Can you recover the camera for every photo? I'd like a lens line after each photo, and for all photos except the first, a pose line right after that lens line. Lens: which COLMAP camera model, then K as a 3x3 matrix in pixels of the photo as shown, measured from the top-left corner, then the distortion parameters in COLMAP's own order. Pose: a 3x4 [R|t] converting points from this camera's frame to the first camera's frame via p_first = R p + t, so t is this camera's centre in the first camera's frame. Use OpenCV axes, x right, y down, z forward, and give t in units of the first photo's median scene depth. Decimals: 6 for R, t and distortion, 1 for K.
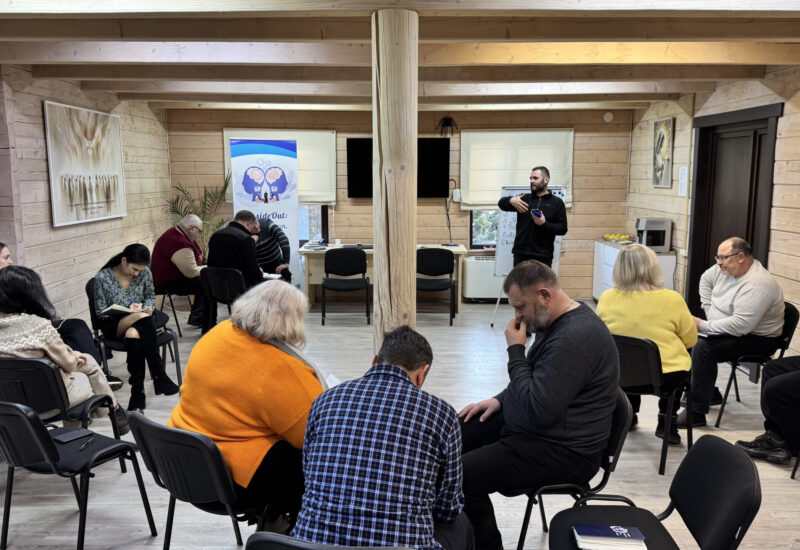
lens RADIAL K [[707.3, 0, 400.0], [0, 707.3, 275.0], [0, 0, 1]] dist [0.108217, 0.001016]
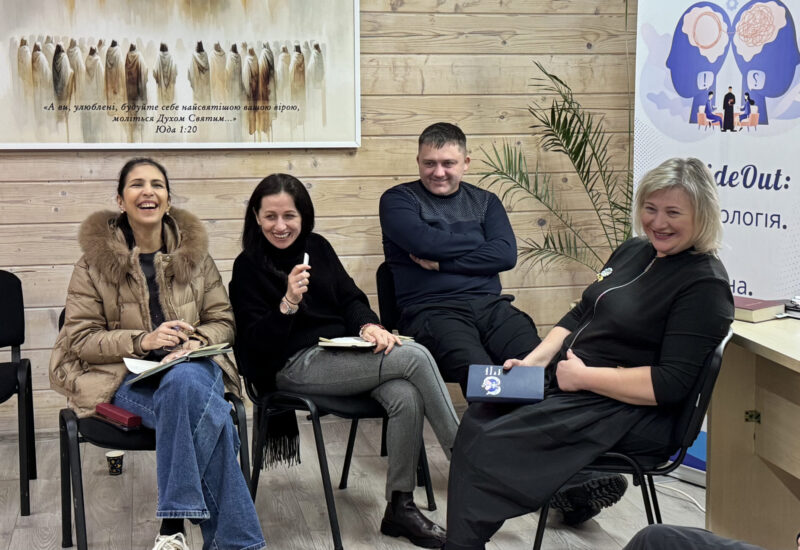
lens RADIAL K [[1171.9, 0, 431.1], [0, 1171.9, 260.5], [0, 0, 1]] dist [0.559414, -1.699814]
pose [[0.220354, 0.150345, -0.963764, 0.258416], [-0.136878, 0.983039, 0.122057, -0.092883], [0.965768, 0.105022, 0.237196, 0.776517]]
